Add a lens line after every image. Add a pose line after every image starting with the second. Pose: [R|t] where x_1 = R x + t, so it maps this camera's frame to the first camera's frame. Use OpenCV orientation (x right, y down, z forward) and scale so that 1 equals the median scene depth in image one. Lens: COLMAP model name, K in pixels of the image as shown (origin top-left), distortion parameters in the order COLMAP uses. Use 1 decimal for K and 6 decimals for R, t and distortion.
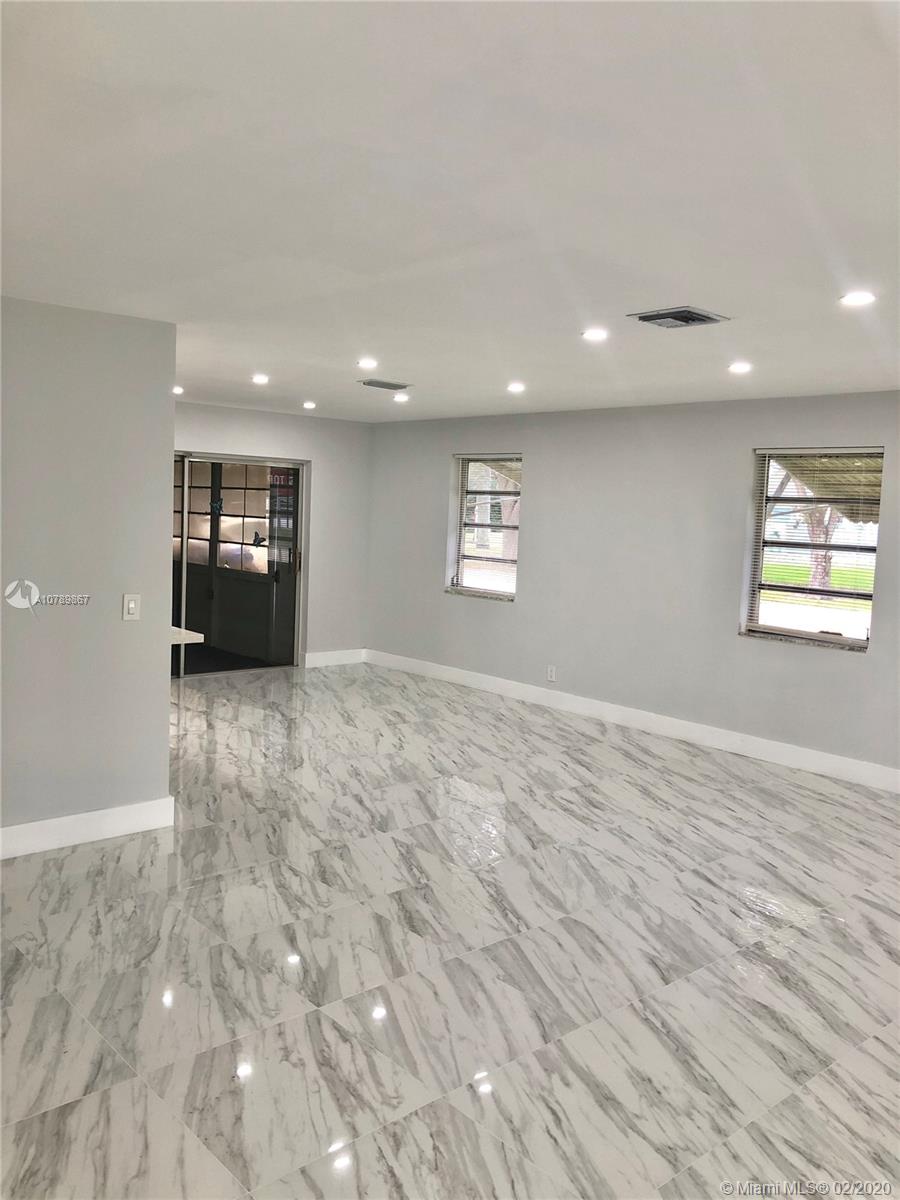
lens RADIAL K [[989.8, 0, 450.0], [0, 989.8, 600.0], [0, 0, 1]] dist [0.011449, -0.017421]
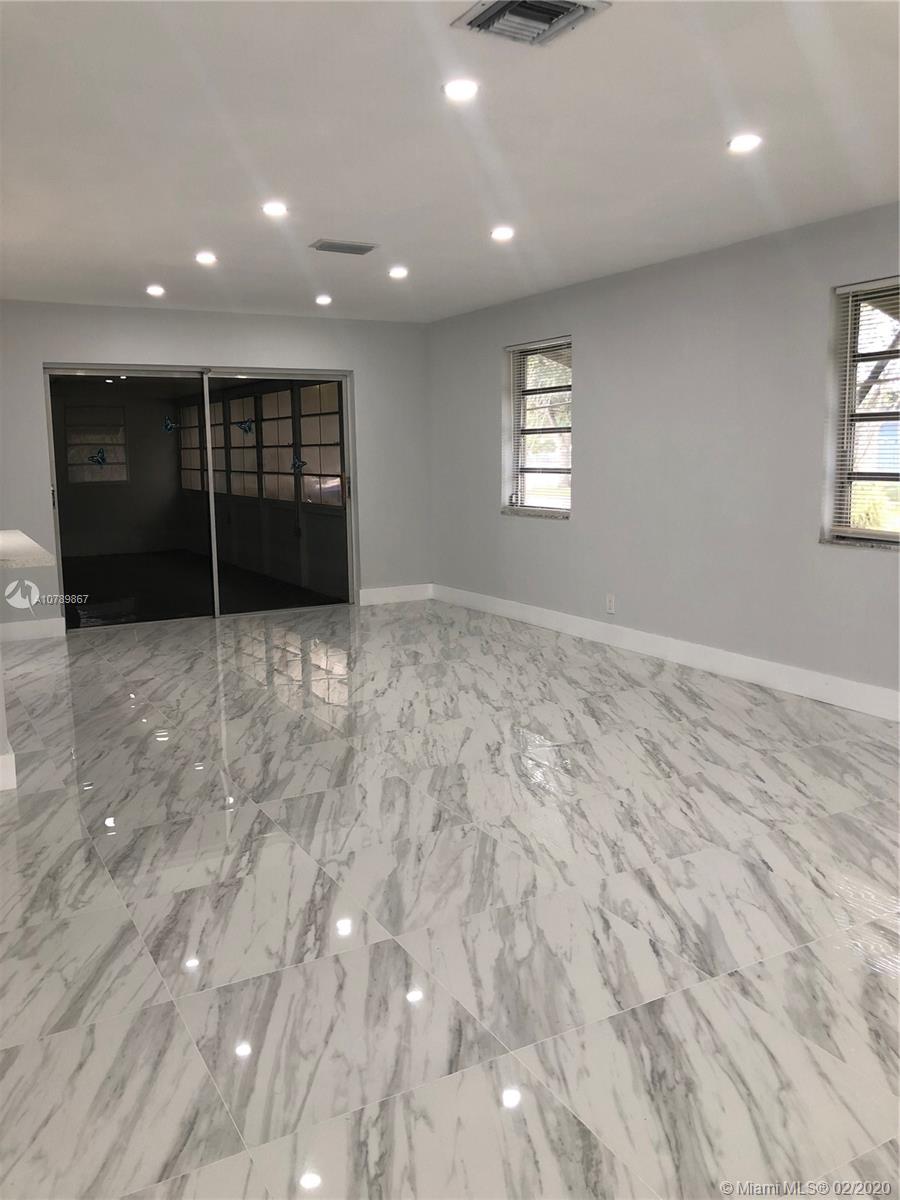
lens RADIAL K [[984.9, 0, 450.0], [0, 984.9, 600.0], [0, 0, 1]] dist [0.013314, -0.007646]
pose [[0.974785, -0.023122, -0.221943, 0.230791], [0.034626, 0.998243, 0.048083, 0.040996], [0.220442, -0.054555, 0.973873, 0.266461]]
